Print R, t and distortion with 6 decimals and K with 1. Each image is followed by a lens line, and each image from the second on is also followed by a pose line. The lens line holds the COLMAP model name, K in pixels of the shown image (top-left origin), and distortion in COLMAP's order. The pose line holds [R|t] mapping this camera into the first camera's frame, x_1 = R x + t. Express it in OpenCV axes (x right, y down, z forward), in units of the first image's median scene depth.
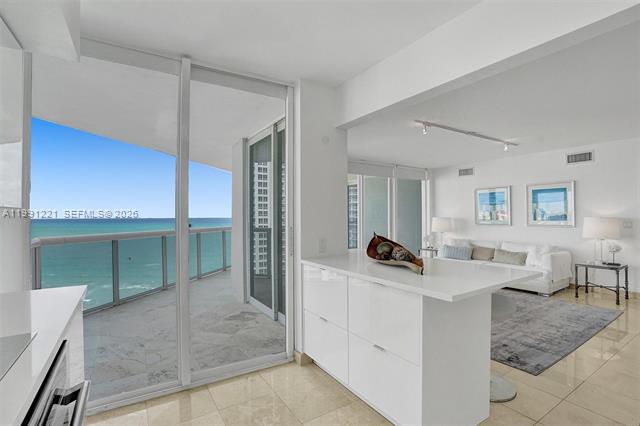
lens RADIAL K [[307.9, 0, 317.3], [0, 307.9, 217.1], [0, 0, 1]] dist [-0.079855, 0.032769]
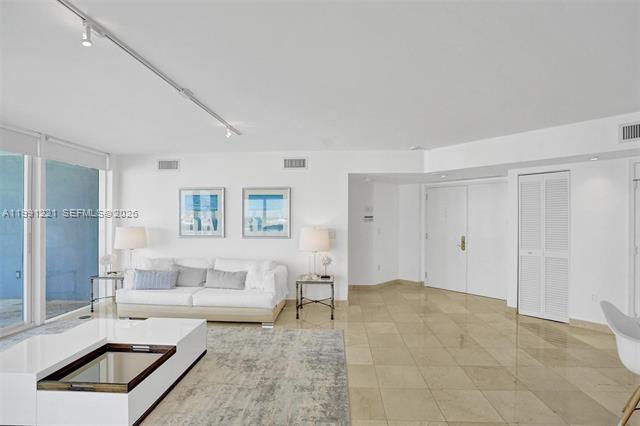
lens RADIAL K [[305.3, 0, 321.7], [0, 305.3, 218.8], [0, 0, 1]] dist [-0.069010, 0.027593]
pose [[0.585512, 0.009198, 0.810612, 0.148100], [-0.004573, 0.999957, -0.008044, -0.017544], [-0.810651, 0.001003, 0.585529, 0.332515]]
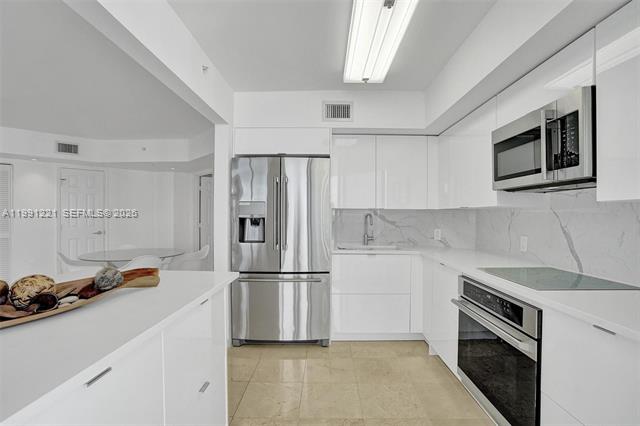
lens RADIAL K [[305.3, 0, 321.7], [0, 305.3, 218.8], [0, 0, 1]] dist [-0.069010, 0.027593]
pose [[-0.833451, -0.006826, 0.552552, -0.137919], [0.001121, 0.999901, 0.014042, 0.002940], [-0.552593, 0.012322, -0.833360, 0.469228]]
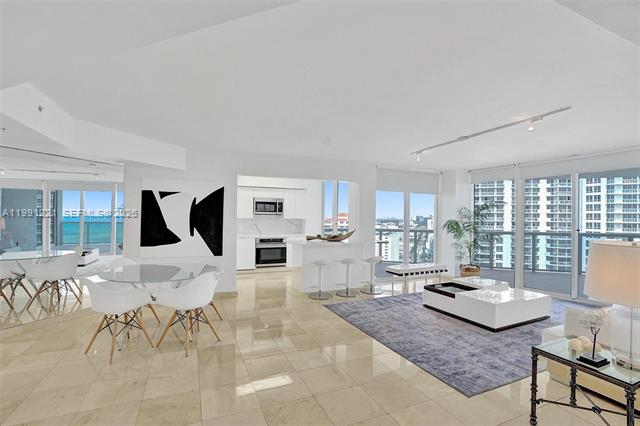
lens RADIAL K [[303.3, 0, 321.0], [0, 303.3, 214.9], [0, 0, 1]] dist [-0.072749, 0.027323]
pose [[-0.157397, -0.002905, -0.987531, 1.153229], [-0.013223, 0.999912, -0.000834, -0.024868], [0.987447, 0.012927, -0.157422, 0.547125]]
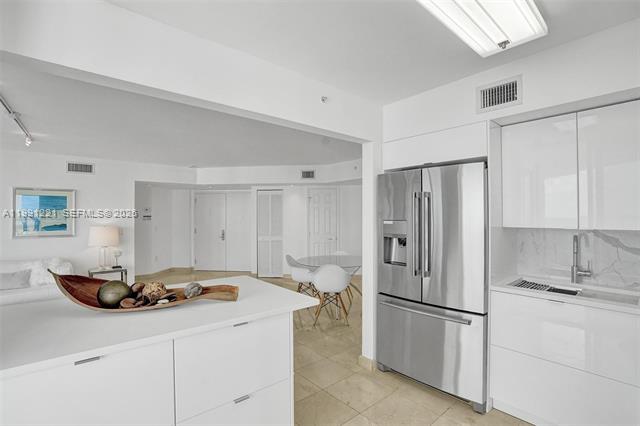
lens RADIAL K [[303.3, 0, 321.0], [0, 303.3, 214.9], [0, 0, 1]] dist [-0.072749, 0.027323]
pose [[-0.144526, 0.011507, 0.989434, -0.203652], [0.005267, 0.999927, -0.010860, -0.021800], [-0.989487, 0.003642, -0.144577, 0.290767]]
